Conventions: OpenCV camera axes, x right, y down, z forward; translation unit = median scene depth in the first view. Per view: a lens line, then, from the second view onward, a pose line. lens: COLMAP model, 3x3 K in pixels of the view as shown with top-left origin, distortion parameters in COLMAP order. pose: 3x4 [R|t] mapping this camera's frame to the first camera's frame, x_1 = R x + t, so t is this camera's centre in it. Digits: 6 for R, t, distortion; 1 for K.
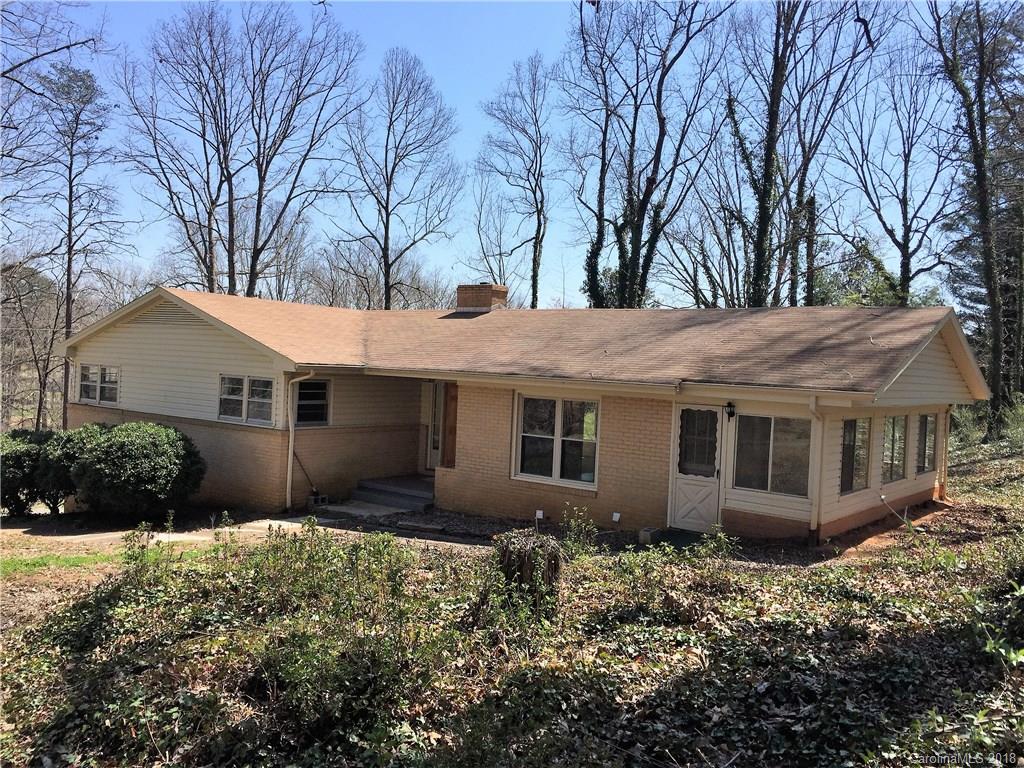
lens RADIAL K [[876.6, 0, 511.9], [0, 876.6, 383.4], [0, 0, 1]] dist [0.057571, -0.016756]
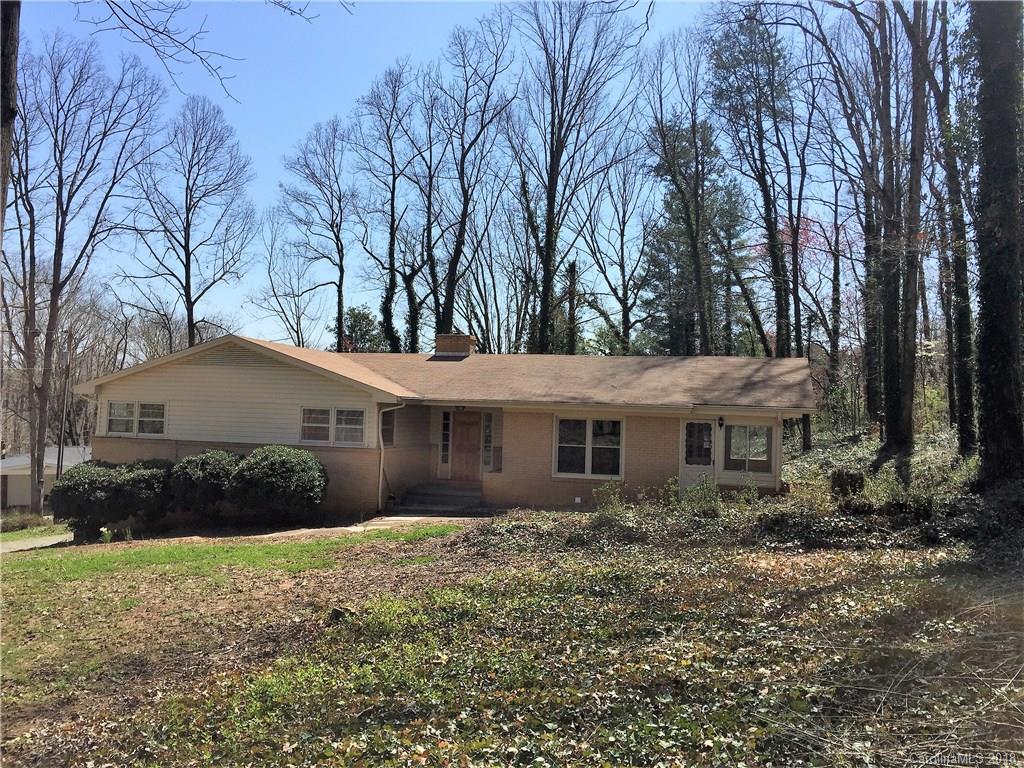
lens RADIAL K [[876.6, 0, 512.1], [0, 876.6, 383.0], [0, 0, 1]] dist [0.057571, -0.016756]
pose [[0.921223, -0.005135, 0.389000, -0.542827], [0.020424, 0.999172, -0.035176, 0.005786], [-0.388497, 0.040350, 0.920566, -0.247897]]
